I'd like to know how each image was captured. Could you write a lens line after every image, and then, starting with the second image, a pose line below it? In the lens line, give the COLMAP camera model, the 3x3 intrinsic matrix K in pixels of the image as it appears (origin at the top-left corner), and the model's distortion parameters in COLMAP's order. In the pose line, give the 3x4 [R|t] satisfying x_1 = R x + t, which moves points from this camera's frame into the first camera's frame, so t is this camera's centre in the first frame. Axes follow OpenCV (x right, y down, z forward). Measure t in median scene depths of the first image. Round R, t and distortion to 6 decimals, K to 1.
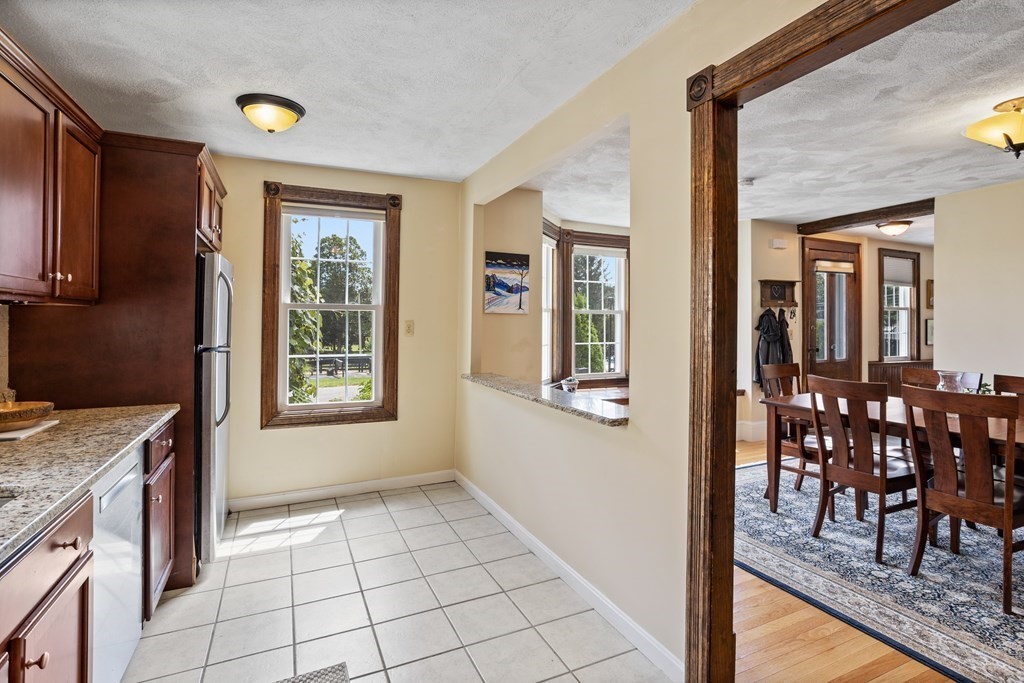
lens RADIAL K [[501.2, 0, 516.5], [0, 501.2, 319.4], [0, 0, 1]] dist [-0.036030, 0.018203]
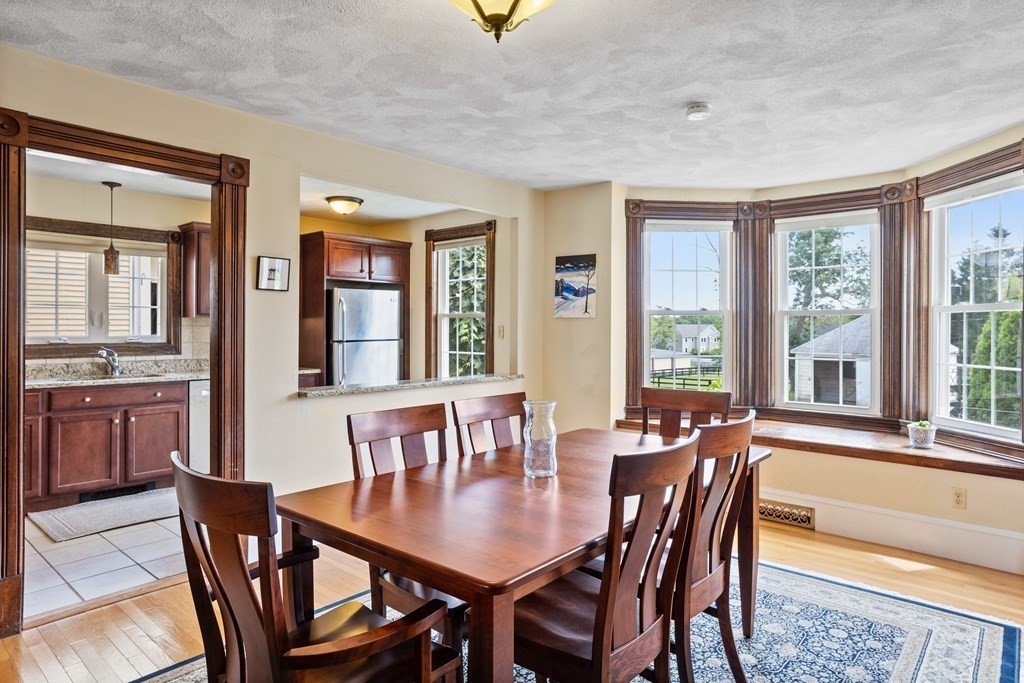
lens RADIAL K [[602.3, 0, 518.6], [0, 602.3, 327.1], [0, 0, 1]] dist [-0.025826, 0.015210]
pose [[0.408966, -0.005400, -0.912534, 0.991976], [-0.000002, 0.999982, -0.005919, 0.012612], [0.912550, 0.002423, 0.408959, 0.424805]]
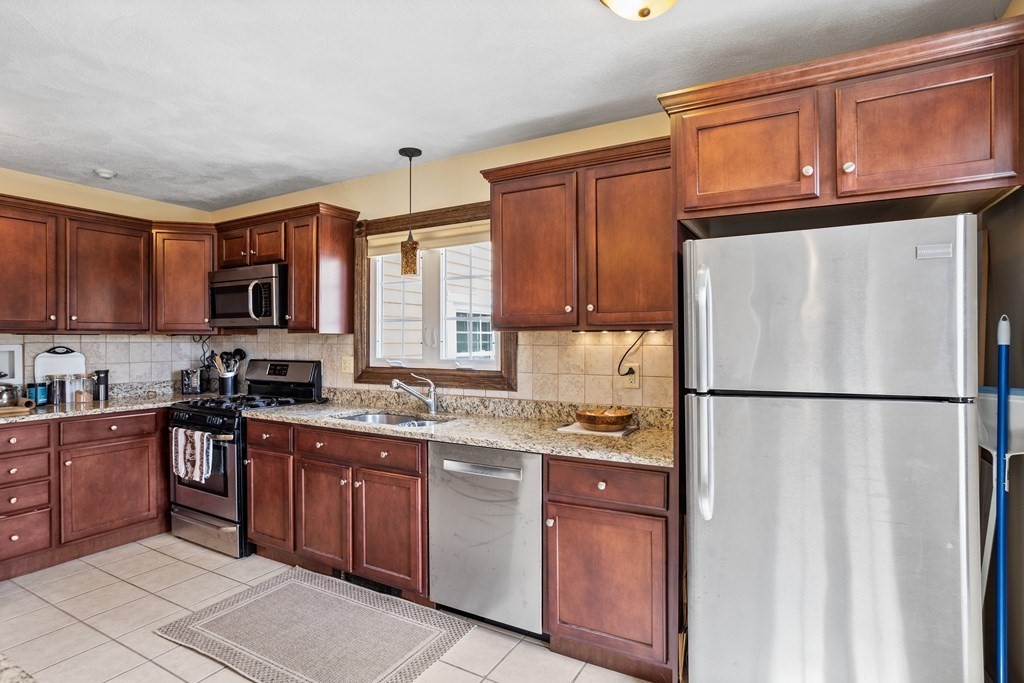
lens RADIAL K [[533.5, 0, 506.9], [0, 533.5, 340.4], [0, 0, 1]] dist [-0.040780, 0.013039]
pose [[-0.813657, -0.003850, -0.581333, -0.006597], [-0.002709, 0.999992, -0.002831, -0.001528], [0.581339, -0.000728, -0.813661, 0.846424]]
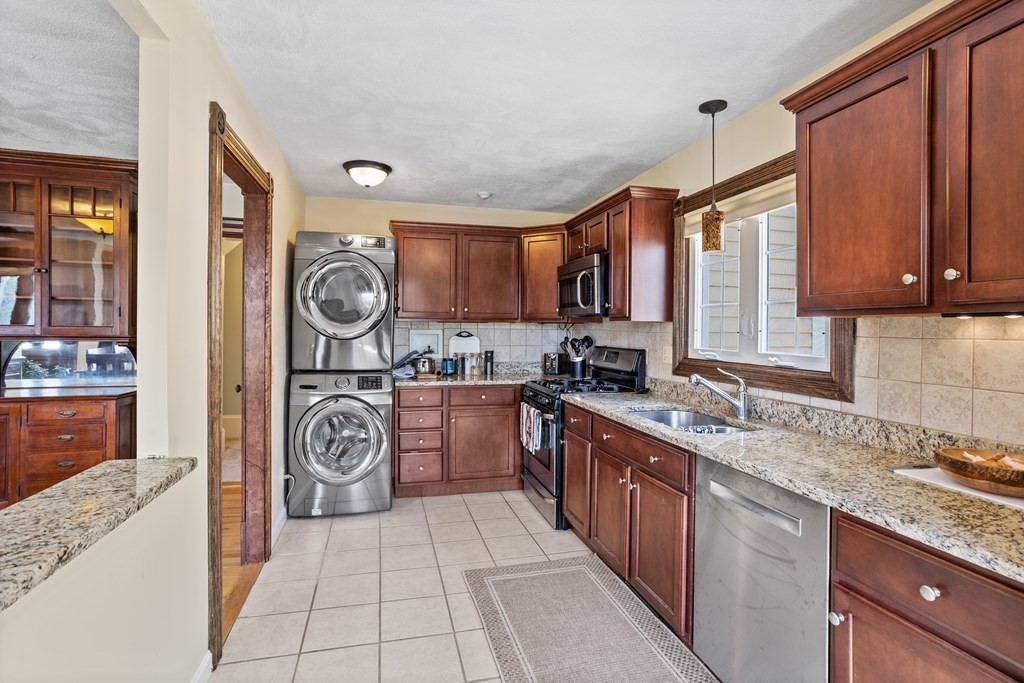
lens RADIAL K [[501.2, 0, 512.6], [0, 501.2, 327.9], [0, 0, 1]] dist [-0.036030, 0.018203]
pose [[-0.985180, -0.014225, 0.170933, -0.190031], [-0.014458, 0.999895, -0.000115, -0.001098], [-0.170914, -0.002585, -0.985283, 0.784572]]
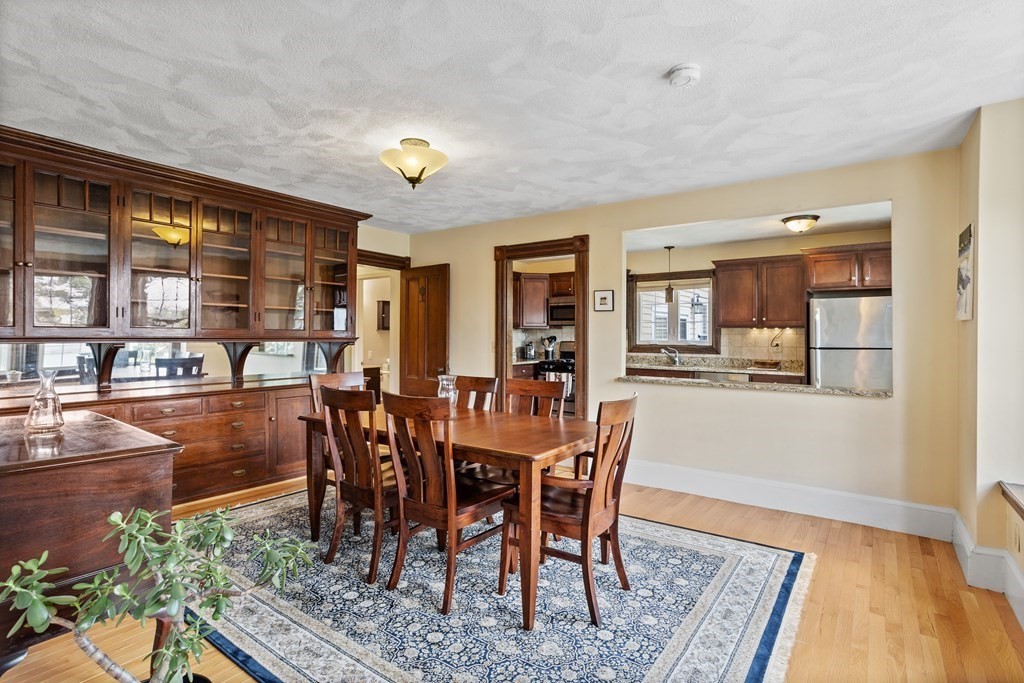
lens RADIAL K [[501.2, 0, 516.8], [0, 501.2, 337.9], [0, 0, 1]] dist [-0.036030, 0.018203]
pose [[-0.869769, -0.006018, -0.493422, 0.819198], [-0.008737, 0.999957, 0.003205, 0.014096], [0.493382, 0.007099, -0.869784, 1.267027]]
